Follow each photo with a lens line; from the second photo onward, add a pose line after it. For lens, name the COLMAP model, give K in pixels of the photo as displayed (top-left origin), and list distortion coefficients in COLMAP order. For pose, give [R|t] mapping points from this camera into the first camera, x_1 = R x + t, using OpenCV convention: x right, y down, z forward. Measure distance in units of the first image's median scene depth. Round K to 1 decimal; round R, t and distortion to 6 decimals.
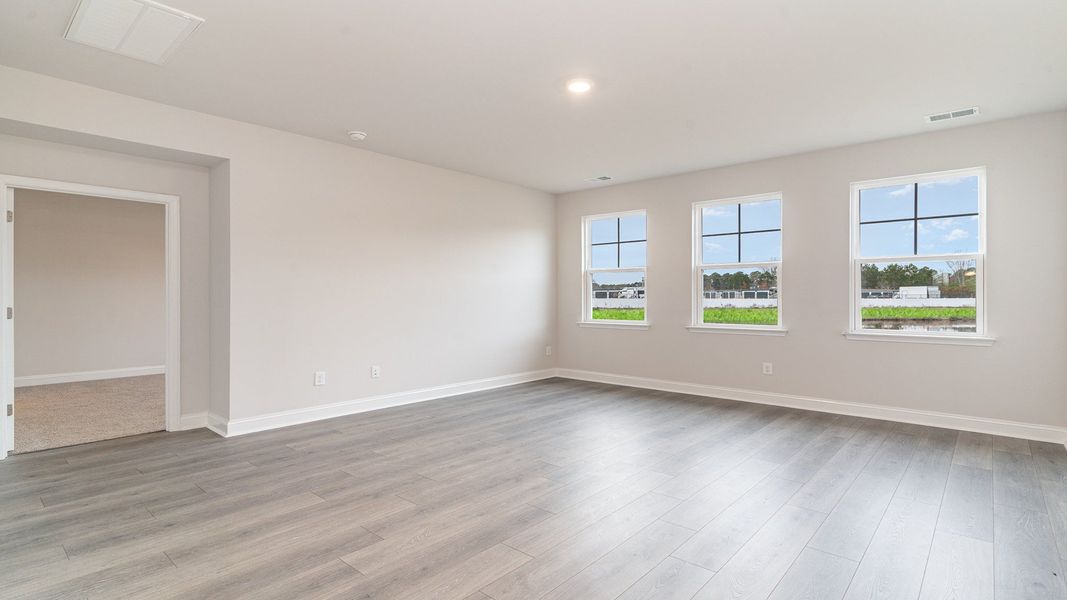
lens RADIAL K [[513.7, 0, 530.8], [0, 513.7, 293.4], [0, 0, 1]] dist [-0.029944, -0.000369]
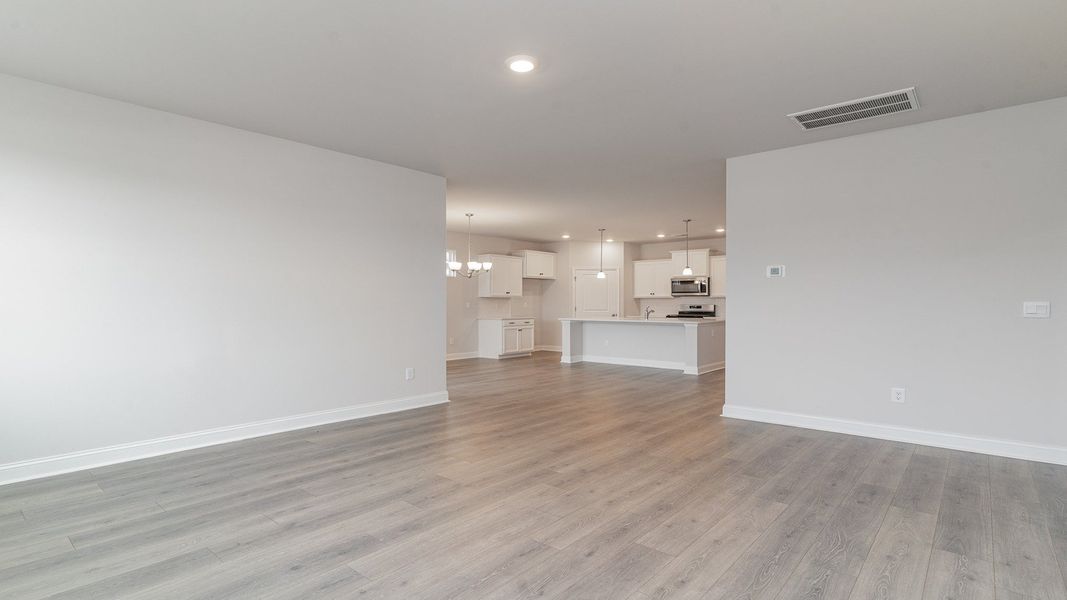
lens RADIAL K [[513.7, 0, 534.3], [0, 513.7, 300.3], [0, 0, 1]] dist [-0.029944, -0.000369]
pose [[-0.999694, 0.000166, -0.024753, 0.086999], [0.000493, 0.999912, -0.013221, 0.012092], [0.024749, -0.013229, -0.999606, 1.721047]]
